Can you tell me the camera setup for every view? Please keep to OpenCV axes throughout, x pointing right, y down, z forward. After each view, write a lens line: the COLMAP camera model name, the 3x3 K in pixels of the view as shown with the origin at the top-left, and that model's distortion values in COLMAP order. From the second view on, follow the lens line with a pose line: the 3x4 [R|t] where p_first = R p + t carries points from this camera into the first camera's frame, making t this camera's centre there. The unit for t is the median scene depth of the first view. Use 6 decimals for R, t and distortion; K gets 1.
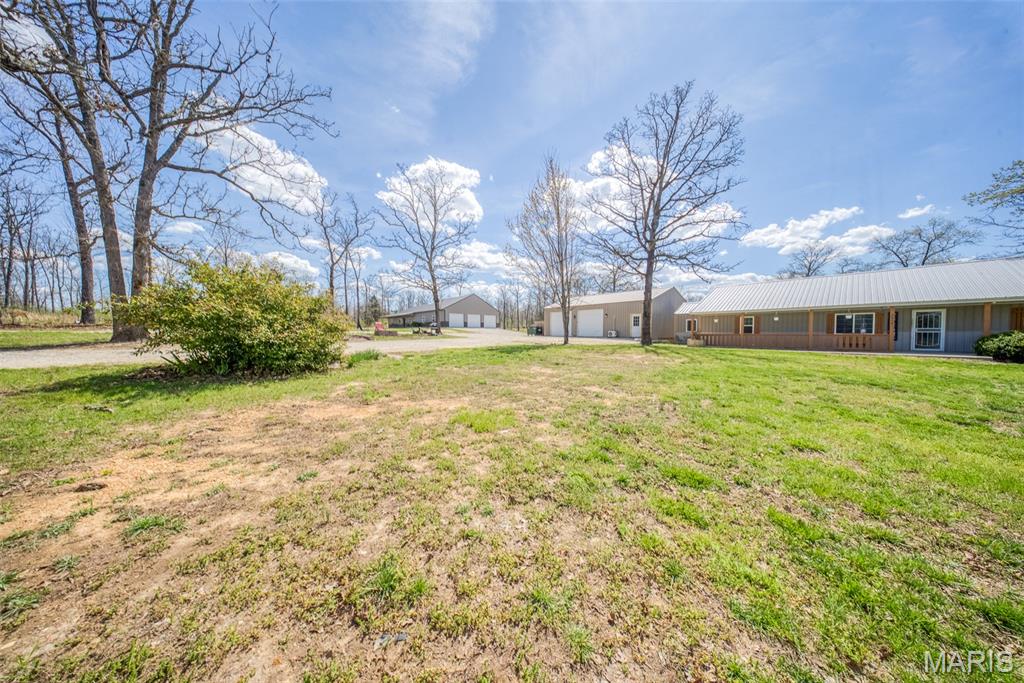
lens RADIAL K [[300.2, 0, 510.4], [0, 300.2, 340.0], [0, 0, 1]] dist [-0.001321, -0.000002]
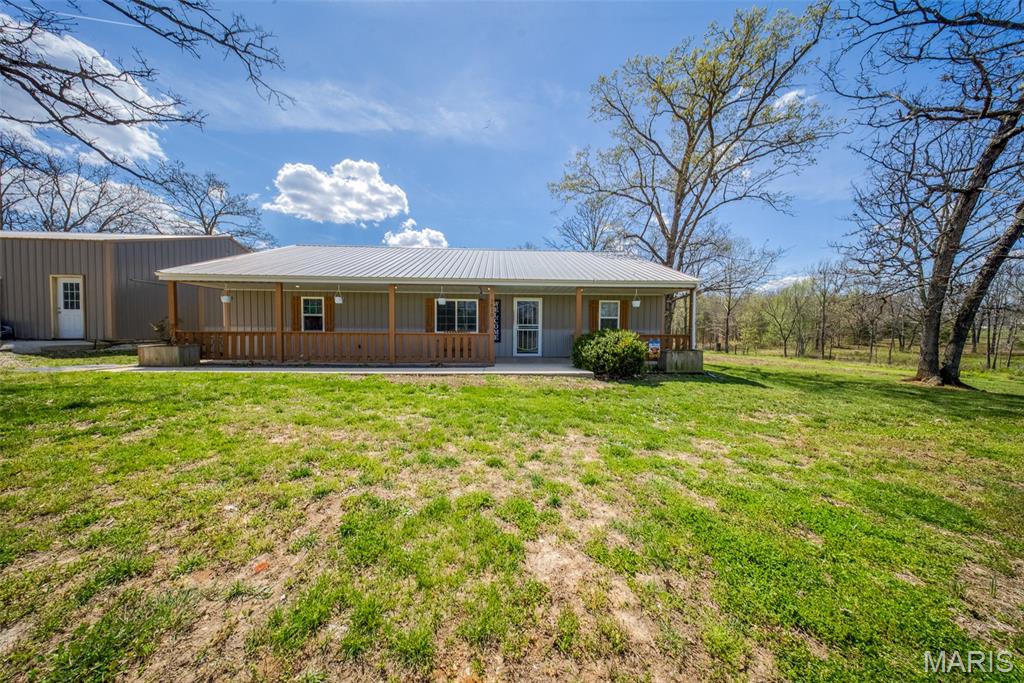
lens RADIAL K [[300.2, 0, 510.4], [0, 300.2, 340.0], [0, 0, 1]] dist [-0.001321, -0.000002]
pose [[0.625352, -0.016117, 0.780176, 0.749760], [0.010267, 0.999870, 0.012426, -0.011172], [-0.780275, 0.000239, 0.625436, 0.540671]]
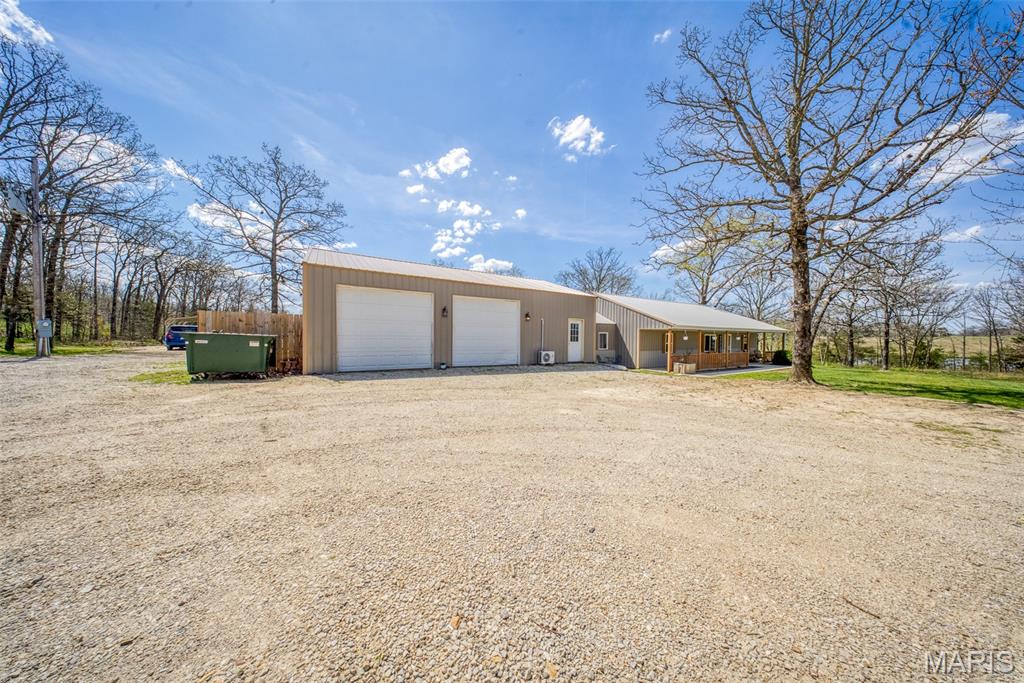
lens RADIAL K [[295.3, 0, 503.7], [0, 295.3, 336.0], [0, 0, 1]] dist [0.000293, -0.000014]
pose [[0.189383, 0.001990, 0.981901, -0.200321], [0.011789, 0.999921, -0.004300, -0.088174], [-0.981833, 0.012389, 0.189345, 1.628269]]
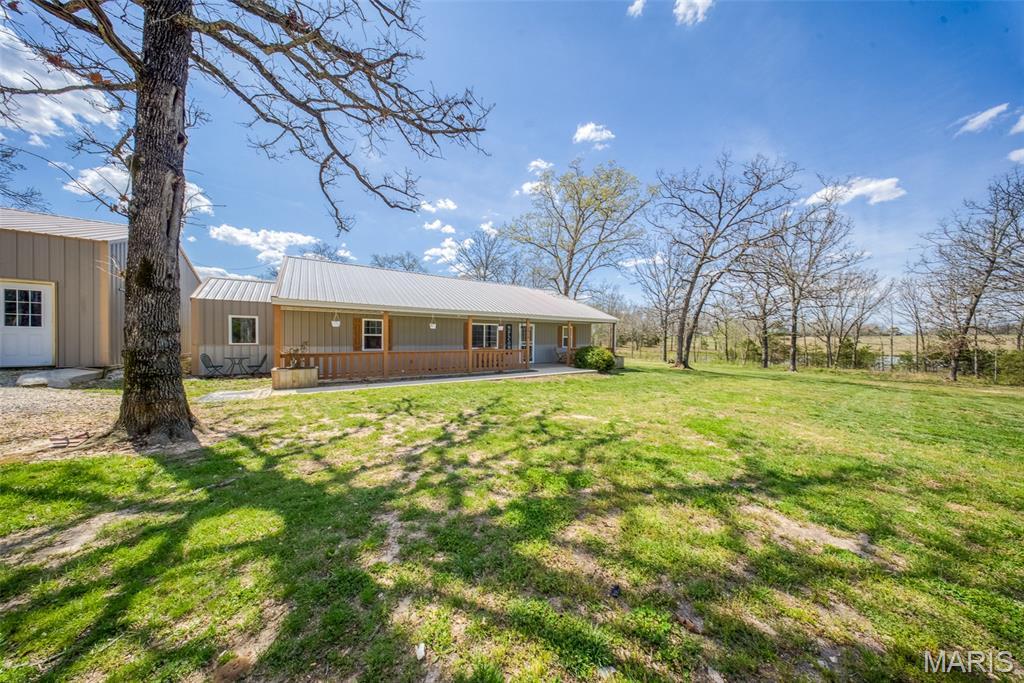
lens RADIAL K [[300.0, 0, 510.4], [0, 300.0, 340.8], [0, 0, 1]] dist [-0.000853, -0.000191]
pose [[0.134329, -0.006679, 0.990914, 0.336965], [0.015752, 0.999865, 0.004603, -0.043807], [-0.990812, 0.014991, 0.134417, 0.835937]]
